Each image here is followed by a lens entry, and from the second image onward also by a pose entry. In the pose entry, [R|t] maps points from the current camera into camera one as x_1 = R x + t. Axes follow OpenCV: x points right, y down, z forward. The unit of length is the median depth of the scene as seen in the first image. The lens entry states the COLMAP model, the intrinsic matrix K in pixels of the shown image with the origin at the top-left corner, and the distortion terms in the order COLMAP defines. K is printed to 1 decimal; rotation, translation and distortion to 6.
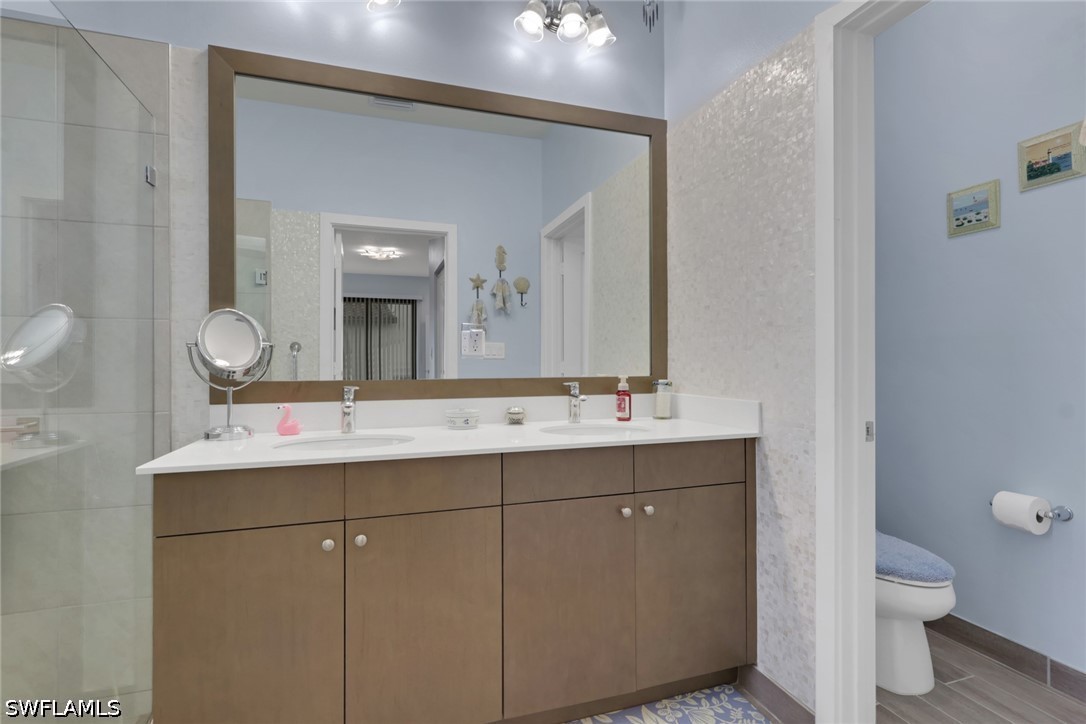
lens RADIAL K [[507.7, 0, 540.8], [0, 507.7, 356.5], [0, 0, 1]] dist [-0.001049, -0.000012]
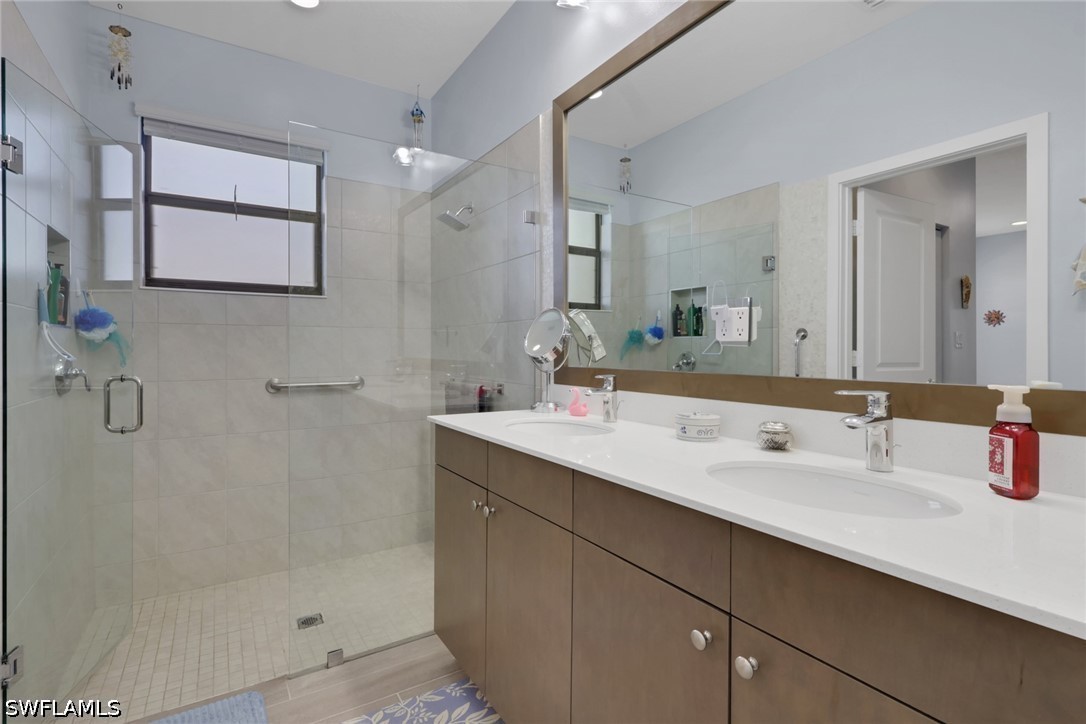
lens RADIAL K [[507.7, 0, 540.8], [0, 507.7, 356.5], [0, 0, 1]] dist [-0.001049, -0.000012]
pose [[0.241127, 0.013931, -0.970394, 0.474427], [0.009831, 0.999811, 0.016797, 0.003045], [0.970444, -0.013590, 0.240944, 0.540923]]
